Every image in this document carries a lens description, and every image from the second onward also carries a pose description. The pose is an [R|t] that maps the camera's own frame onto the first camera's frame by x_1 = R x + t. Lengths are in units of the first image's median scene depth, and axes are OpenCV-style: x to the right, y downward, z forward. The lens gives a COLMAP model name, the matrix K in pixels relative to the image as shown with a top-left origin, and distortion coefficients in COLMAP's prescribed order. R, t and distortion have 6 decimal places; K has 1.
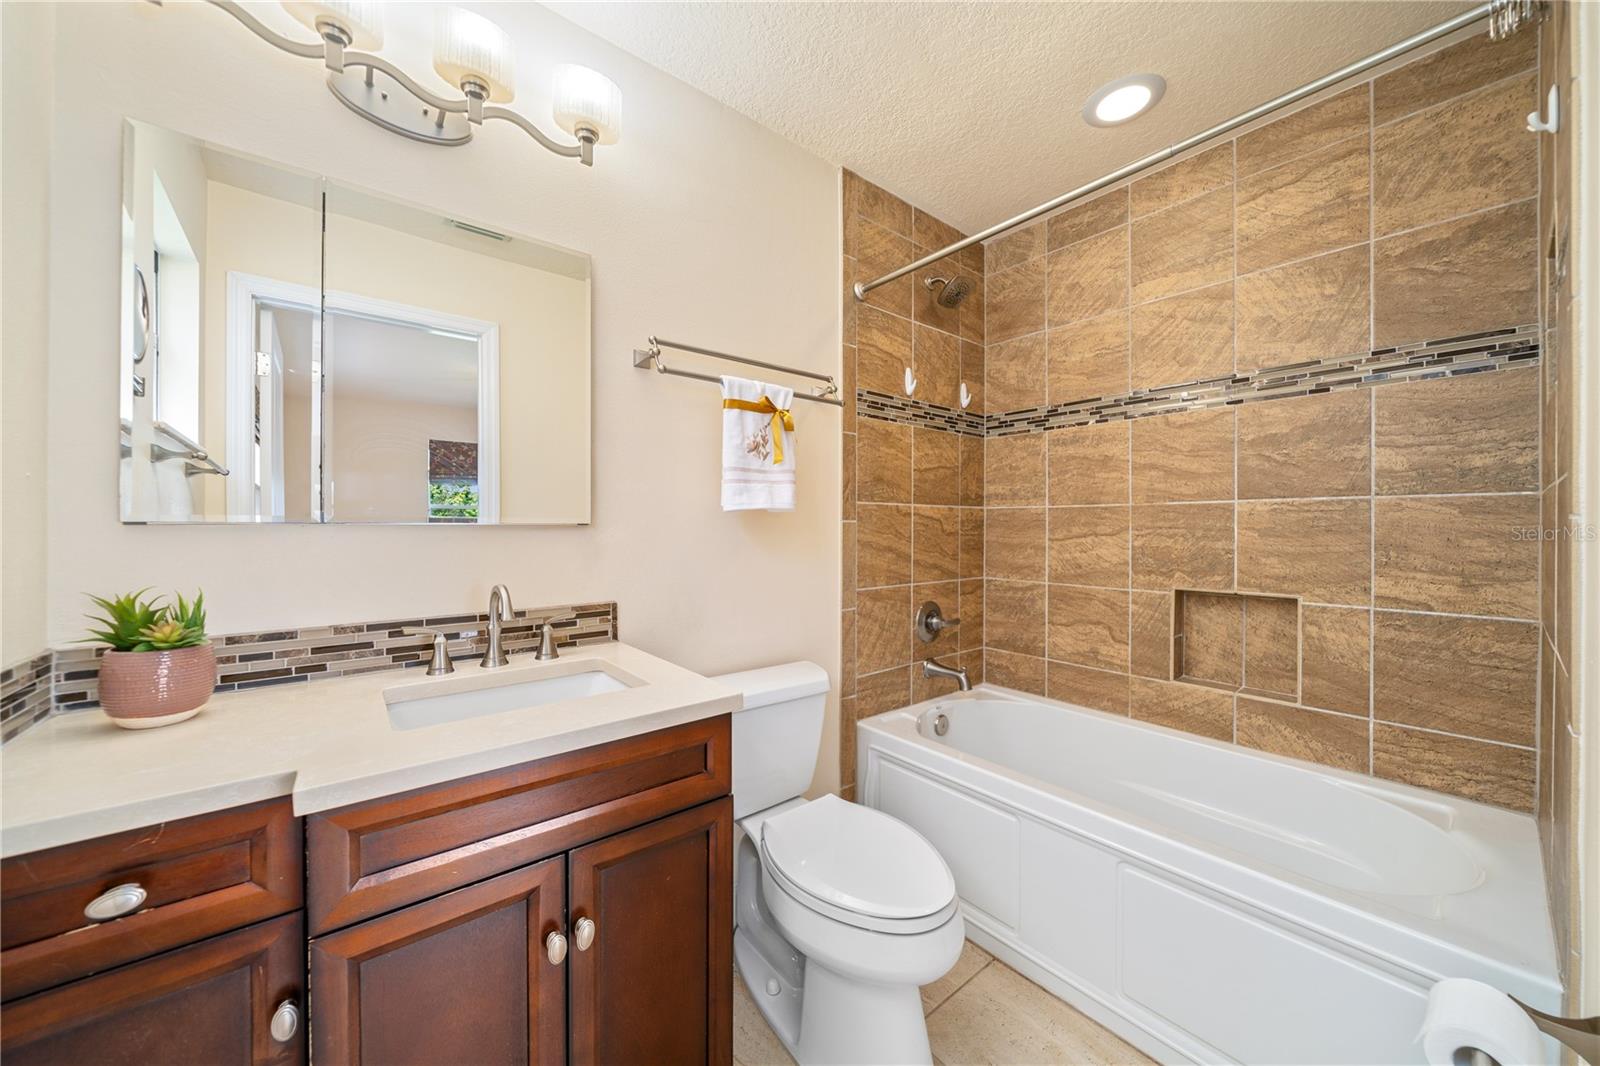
lens RADIAL K [[556.3, 0, 758.6], [0, 556.3, 529.7], [0, 0, 1]] dist [0.000961, 0.000083]
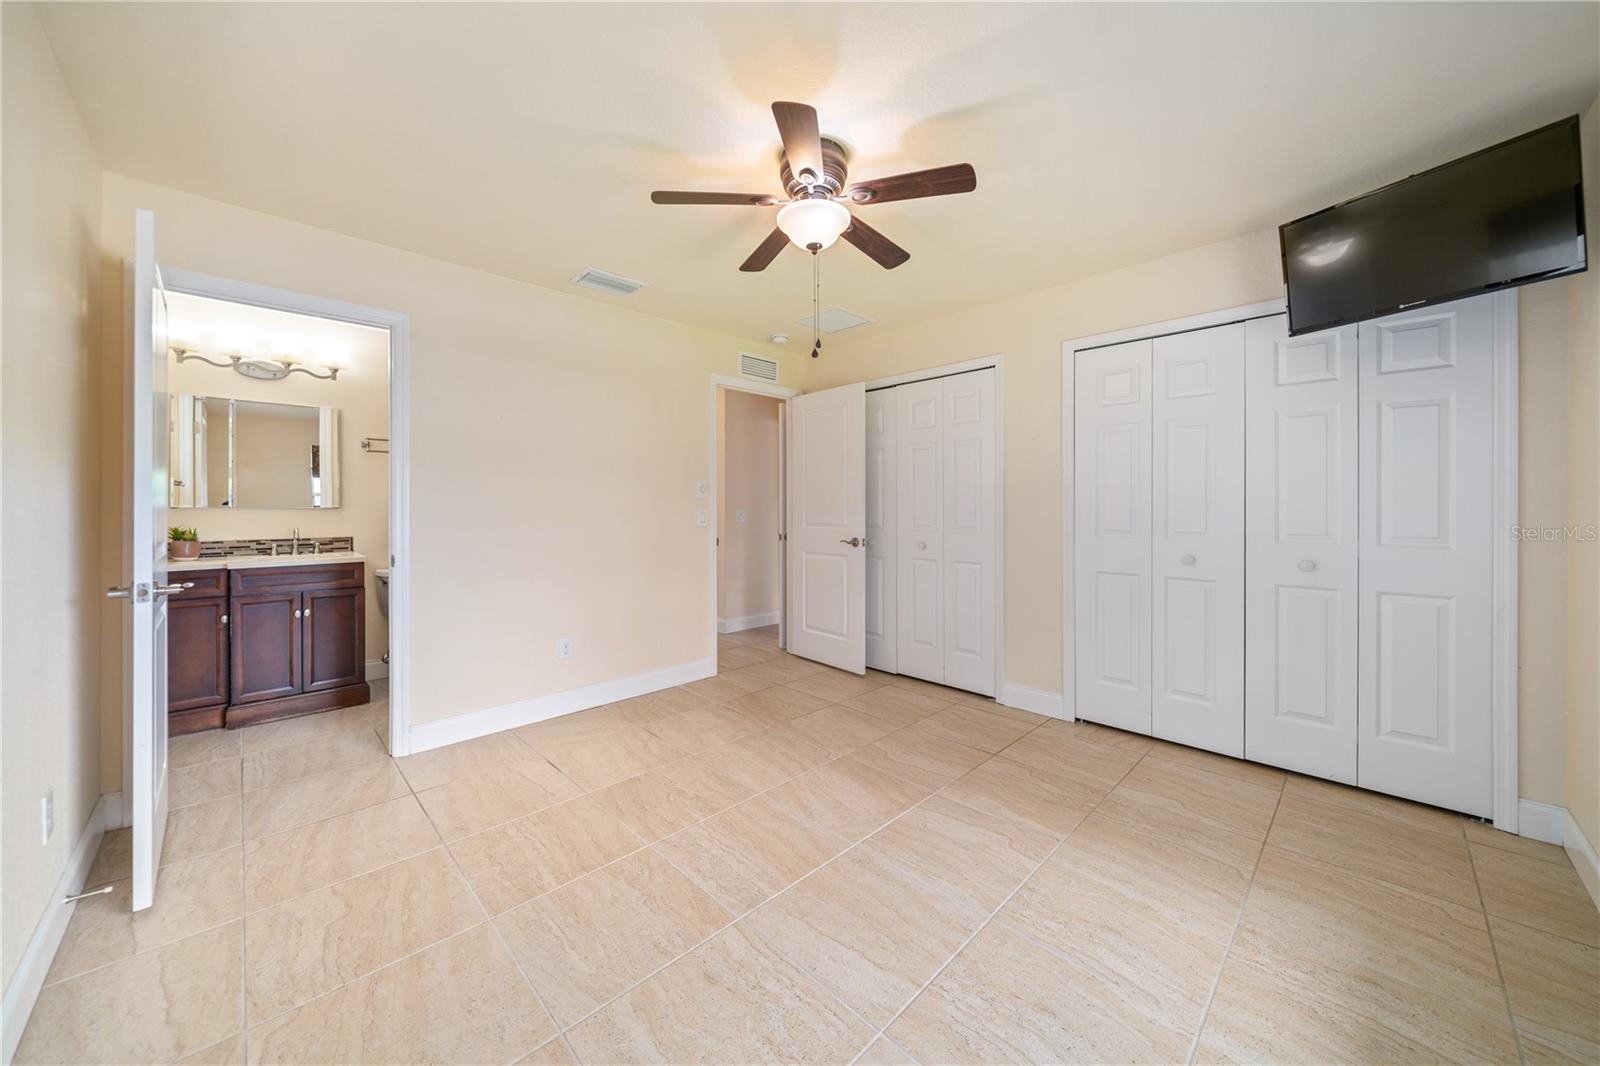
lens RADIAL K [[575.7, 0, 800.9], [0, 575.7, 512.5], [0, 0, 1]] dist [-0.009135, 0.000022]
pose [[0.992013, -0.006169, 0.125987, 2.086002], [0.006236, 0.999981, -0.000132, 0.037467], [-0.125984, 0.000917, 0.992032, -2.716630]]
